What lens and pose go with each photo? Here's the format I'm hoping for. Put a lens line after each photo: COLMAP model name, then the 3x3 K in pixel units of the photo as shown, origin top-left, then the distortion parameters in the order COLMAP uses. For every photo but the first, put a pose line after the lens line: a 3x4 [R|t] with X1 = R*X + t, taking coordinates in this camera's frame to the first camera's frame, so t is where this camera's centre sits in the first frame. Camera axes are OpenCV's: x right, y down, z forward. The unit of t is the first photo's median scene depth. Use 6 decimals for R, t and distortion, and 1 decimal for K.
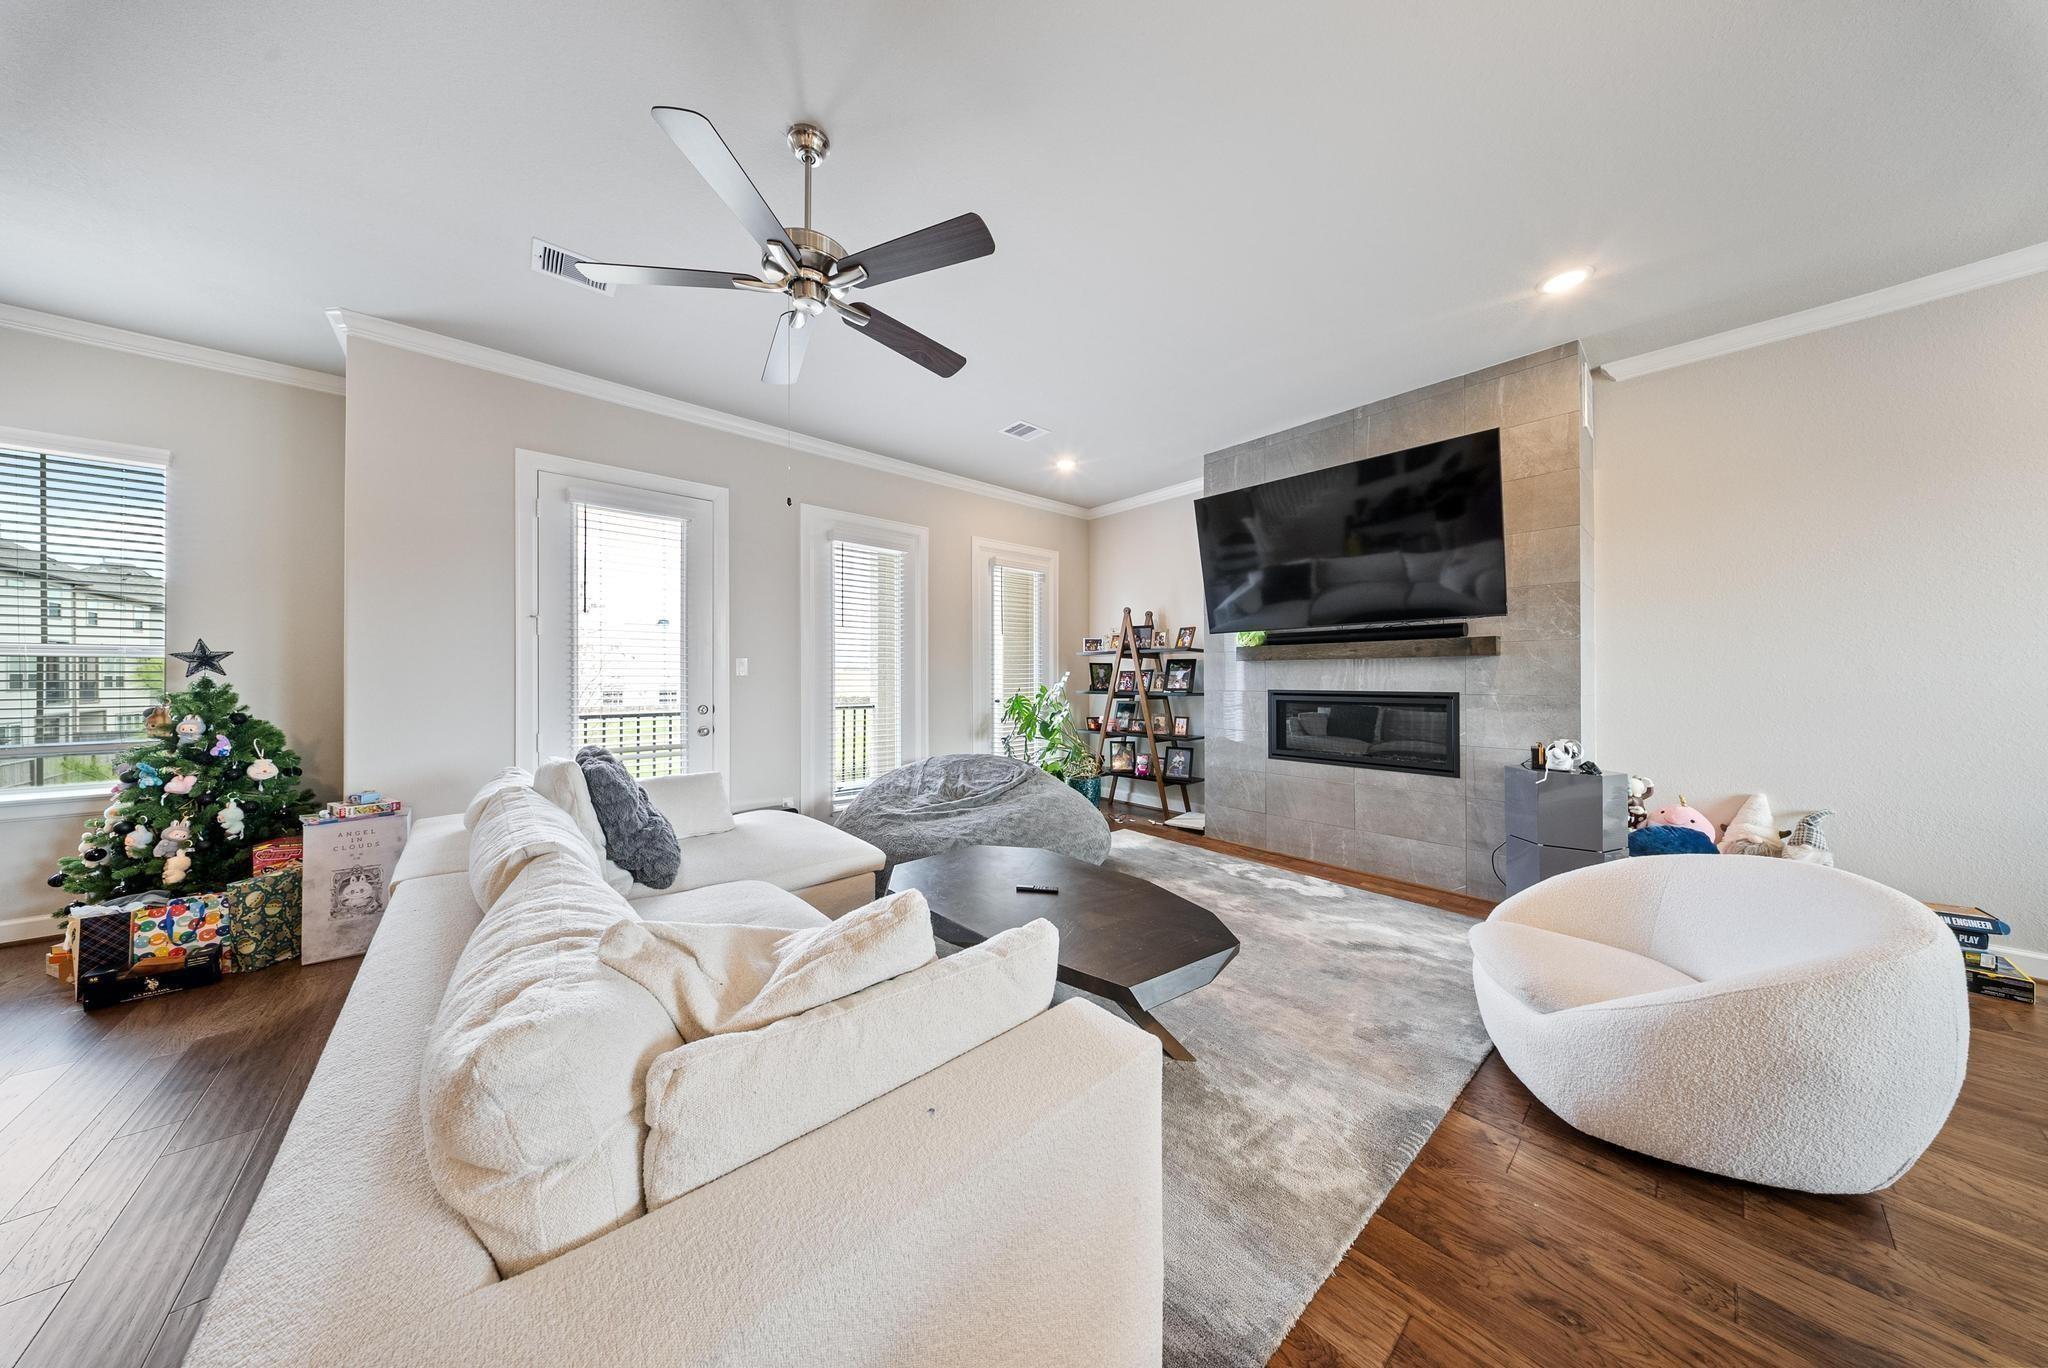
lens RADIAL K [[598.6, 0, 1017.2], [0, 598.6, 676.6], [0, 0, 1]] dist [-0.005708, -0.000063]
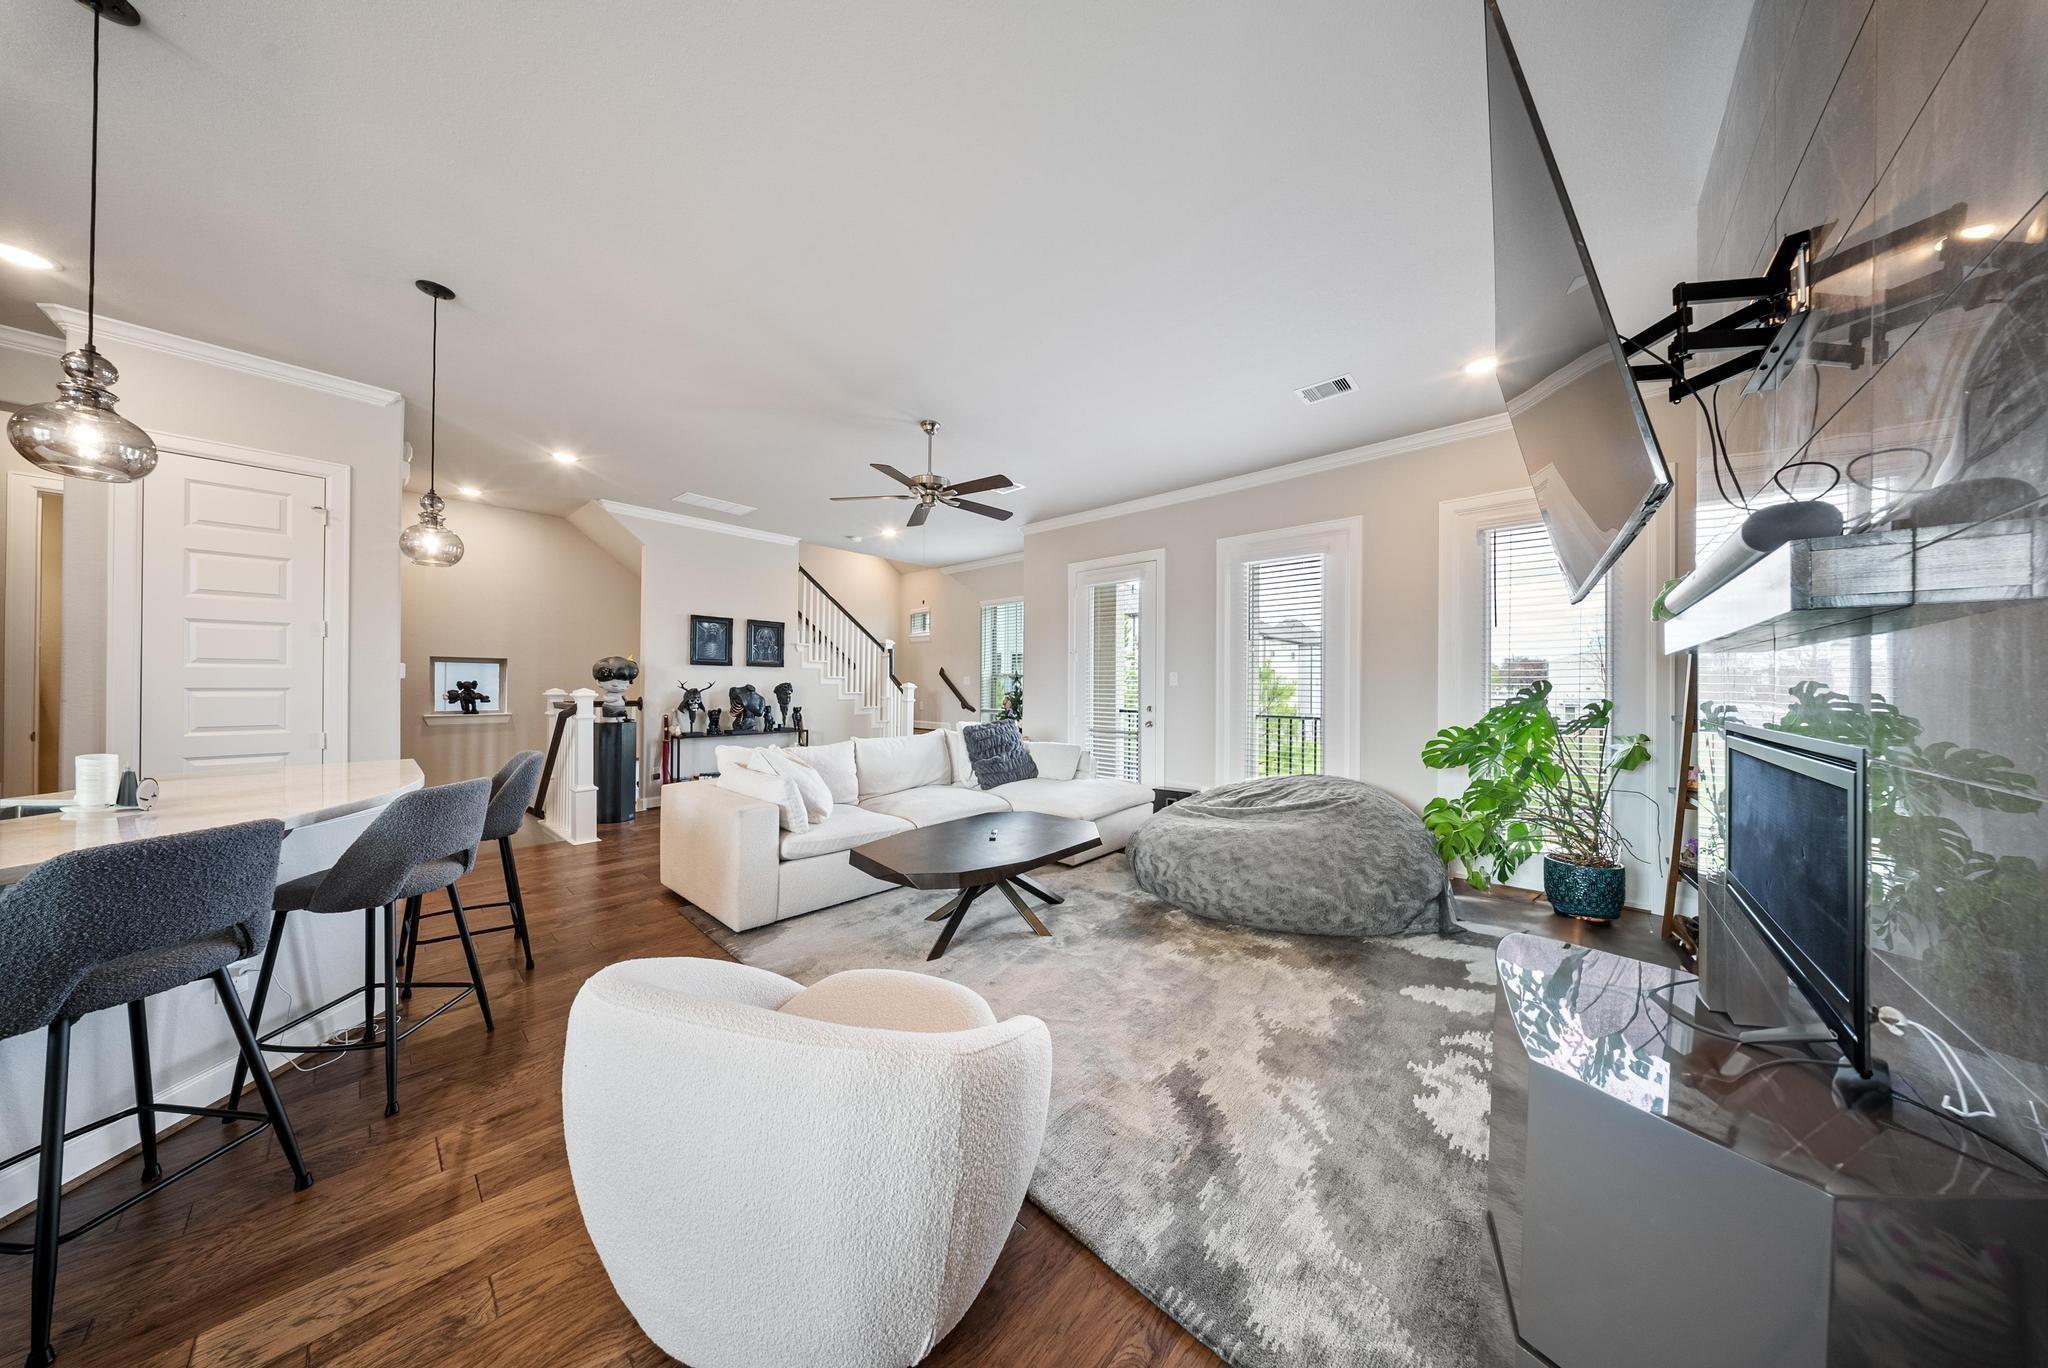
lens RADIAL K [[598.6, 0, 1018.3], [0, 598.6, 681.5], [0, 0, 1]] dist [-0.005708, -0.000063]
pose [[0.120649, -0.009233, -0.992652, 1.209461], [-0.006370, 0.999929, -0.010075, 0.007136], [0.992675, 0.007539, 0.120582, 0.739386]]
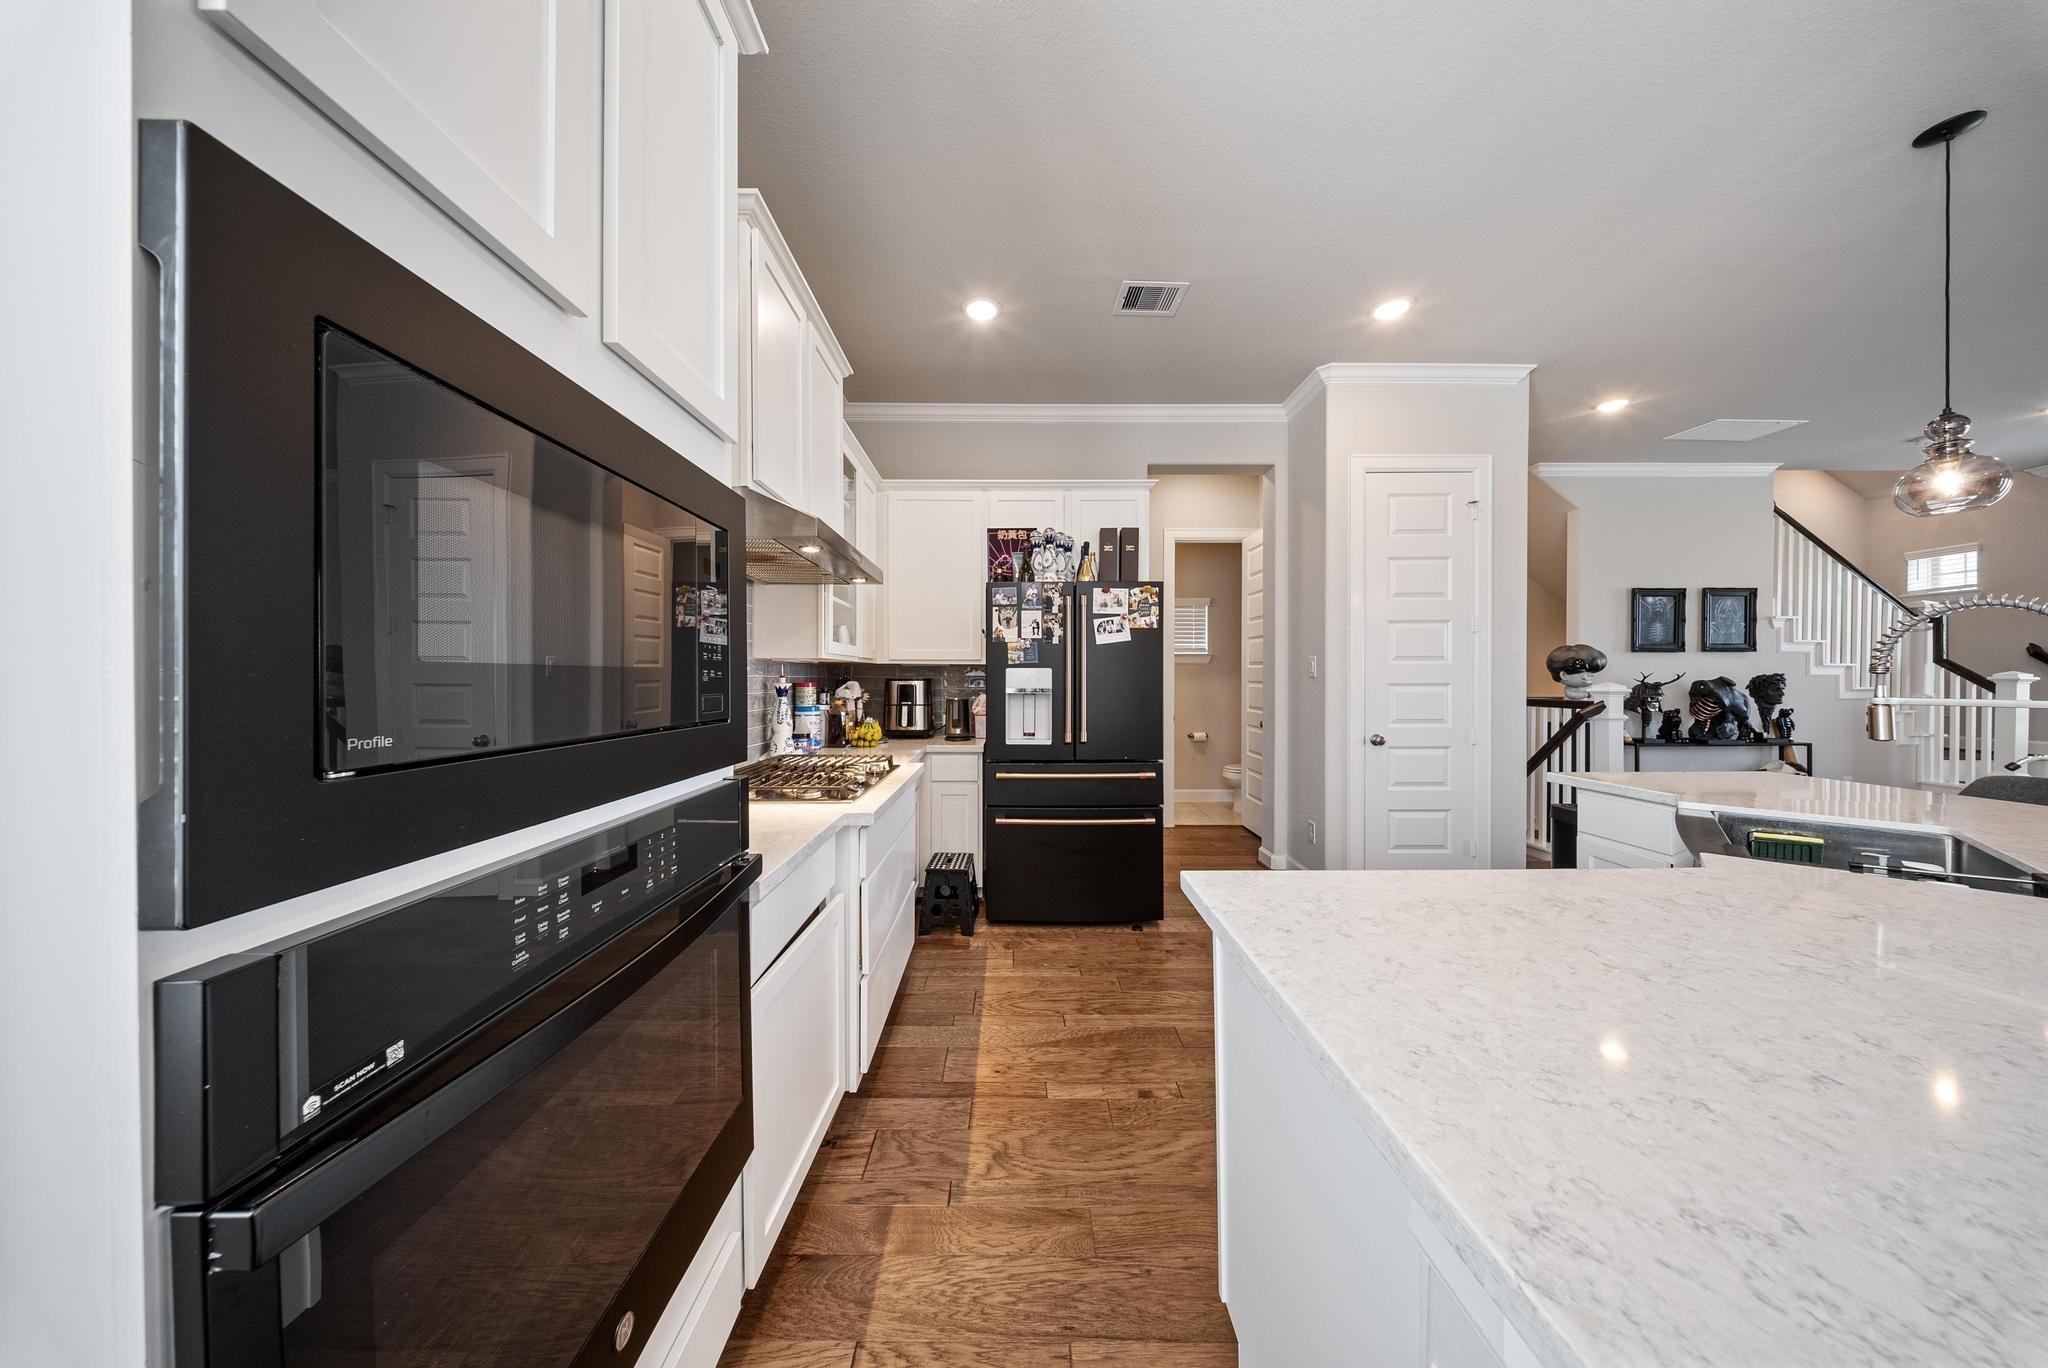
lens RADIAL K [[598.6, 0, 1021.9], [0, 598.6, 678.8], [0, 0, 1]] dist [-0.005708, -0.000063]
pose [[-0.656451, 0.002907, -0.754363, 1.355878], [-0.000210, 0.999992, 0.004036, 0.002625], [0.754369, 0.002808, -0.656445, -0.462505]]
